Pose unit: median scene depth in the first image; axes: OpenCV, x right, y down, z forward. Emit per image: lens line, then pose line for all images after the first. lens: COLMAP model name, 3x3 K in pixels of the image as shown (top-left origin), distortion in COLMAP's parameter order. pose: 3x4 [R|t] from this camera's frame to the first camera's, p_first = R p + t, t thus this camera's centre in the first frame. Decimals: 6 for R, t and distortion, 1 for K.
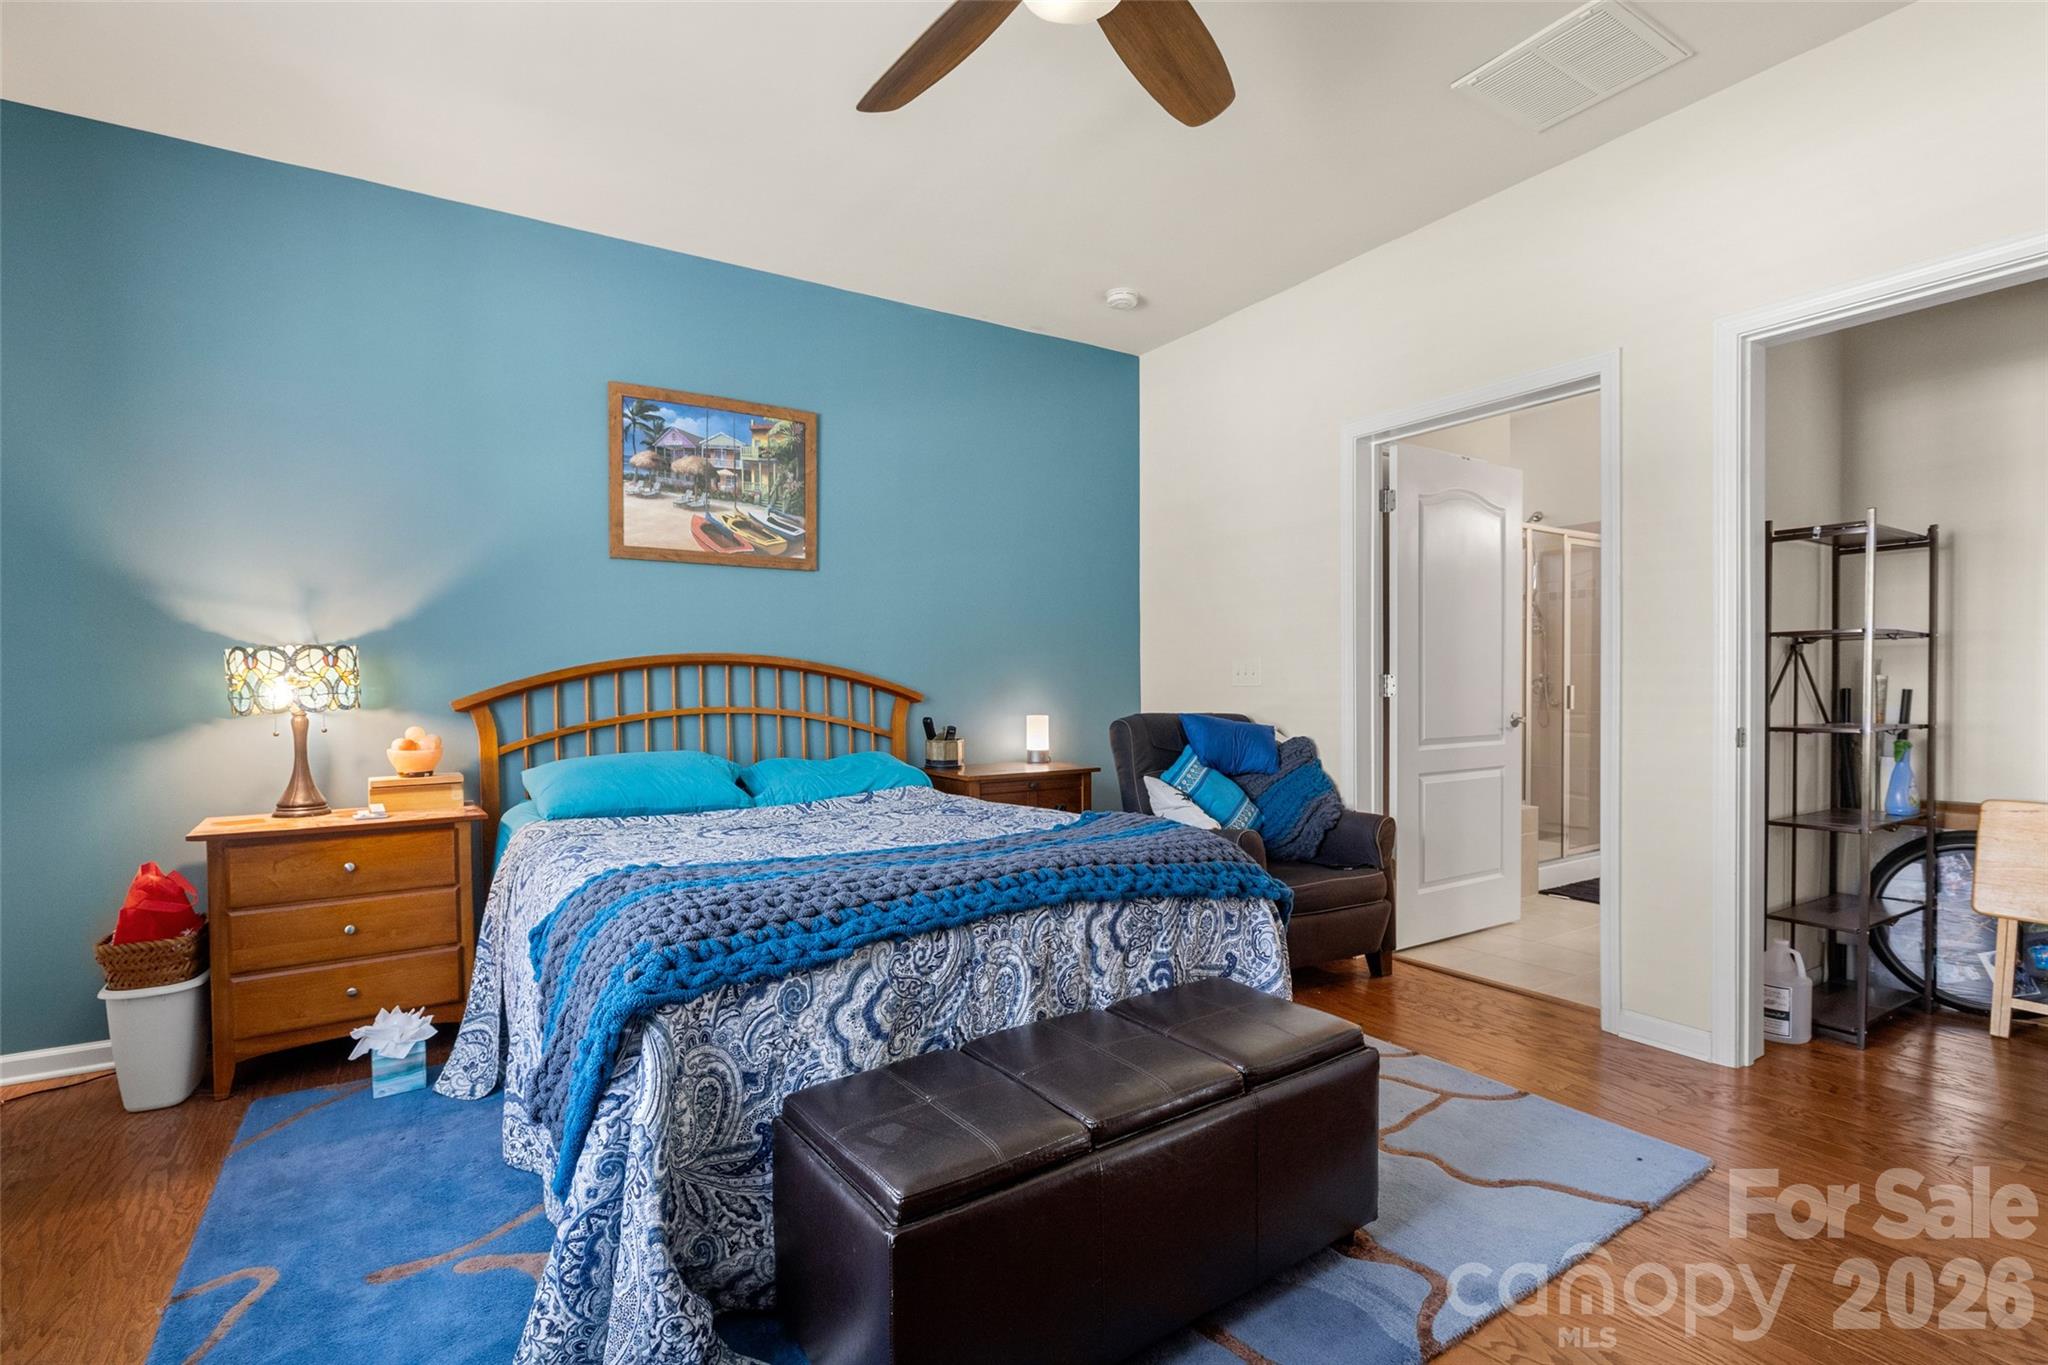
lens RADIAL K [[980.5, 0, 1024.0], [0, 980.5, 682.5], [0, 0, 1]] dist [-0.006028, 0.000071]
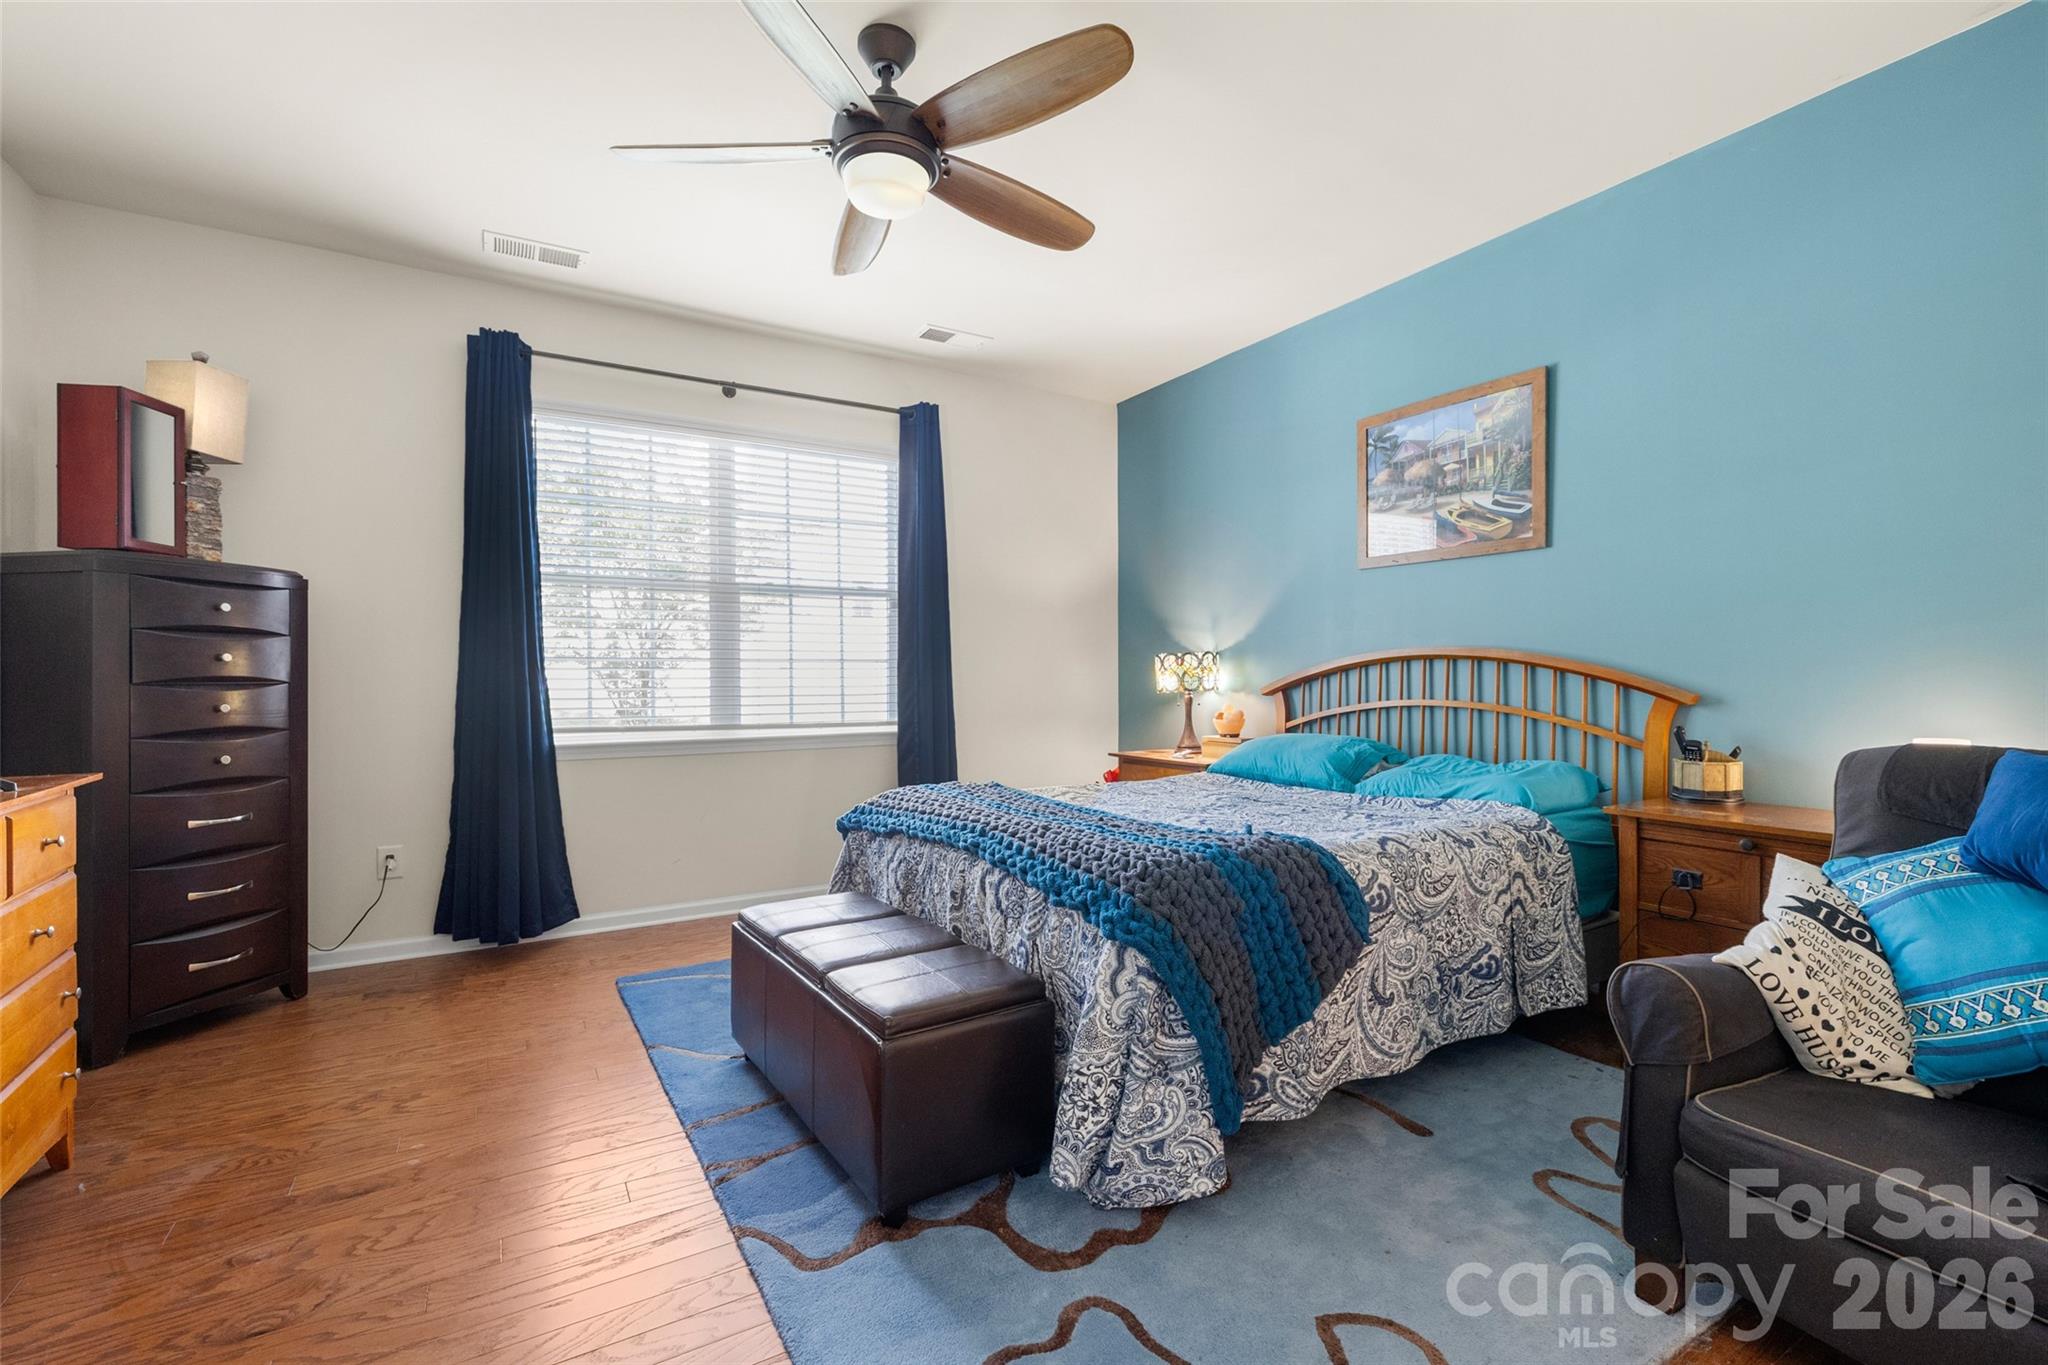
lens RADIAL K [[885.0, 0, 1012.6], [0, 885.0, 673.6], [0, 0, 1]] dist [0.010179, -0.000459]
pose [[-0.048669, 0.003617, -0.998808, 0.635049], [-0.001532, 0.999992, 0.003696, -0.004492], [0.998814, 0.001710, -0.048663, 0.599854]]
